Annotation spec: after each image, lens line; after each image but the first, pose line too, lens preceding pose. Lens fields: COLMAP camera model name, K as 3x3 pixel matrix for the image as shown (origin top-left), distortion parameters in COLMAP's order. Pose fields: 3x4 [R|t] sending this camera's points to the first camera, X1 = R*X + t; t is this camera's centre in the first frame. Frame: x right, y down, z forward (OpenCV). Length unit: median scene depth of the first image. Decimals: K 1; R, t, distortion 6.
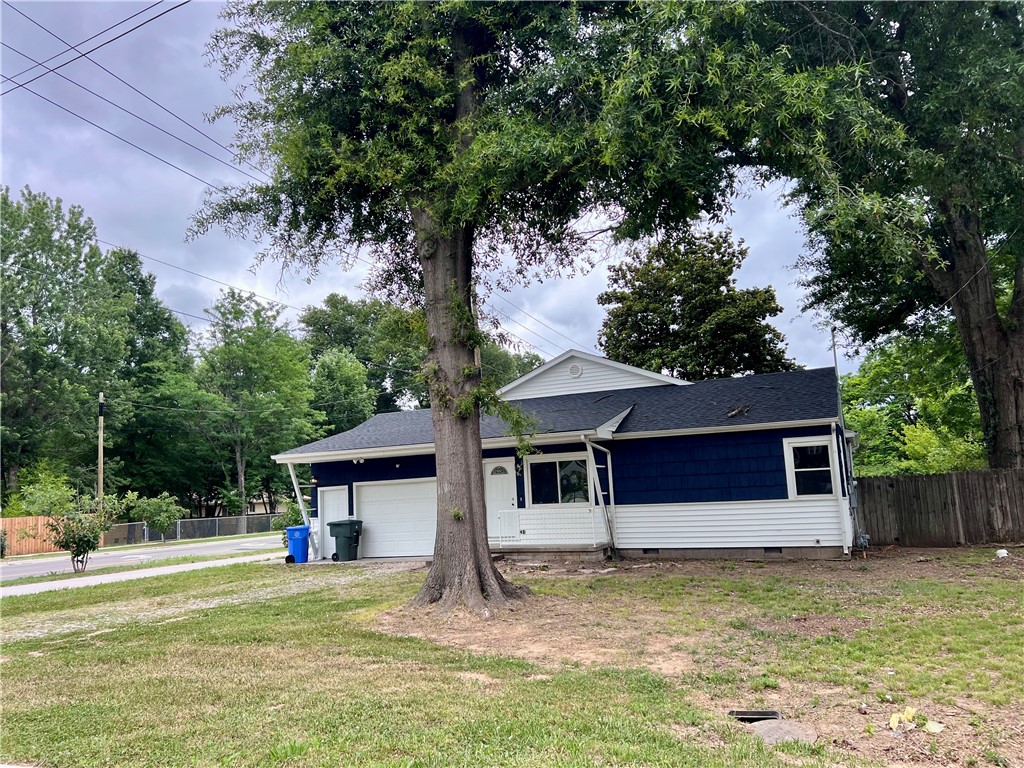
lens RADIAL K [[779.8, 0, 511.3], [0, 779.8, 382.3], [0, 0, 1]] dist [-0.000682, -0.007284]
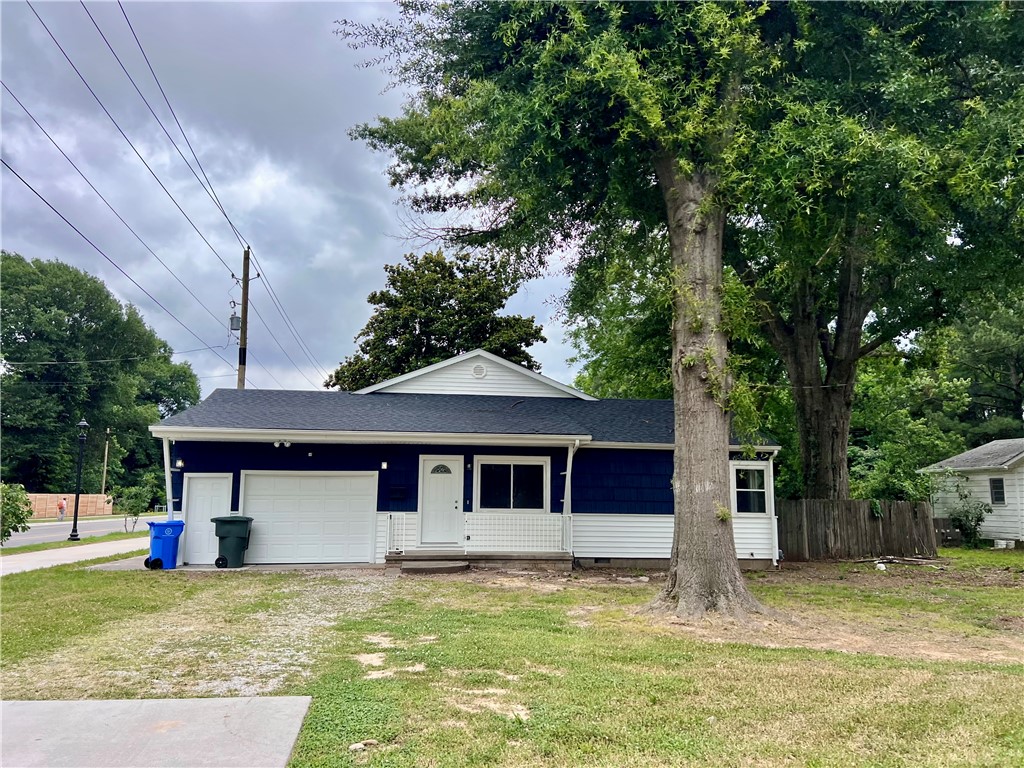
lens RADIAL K [[779.8, 0, 511.5], [0, 779.8, 386.7], [0, 0, 1]] dist [-0.000682, -0.007284]
pose [[0.842688, 0.132765, 0.521776, -0.442429], [-0.124376, 0.990910, -0.051263, 0.056049], [-0.523839, -0.021697, 0.851541, 0.195454]]
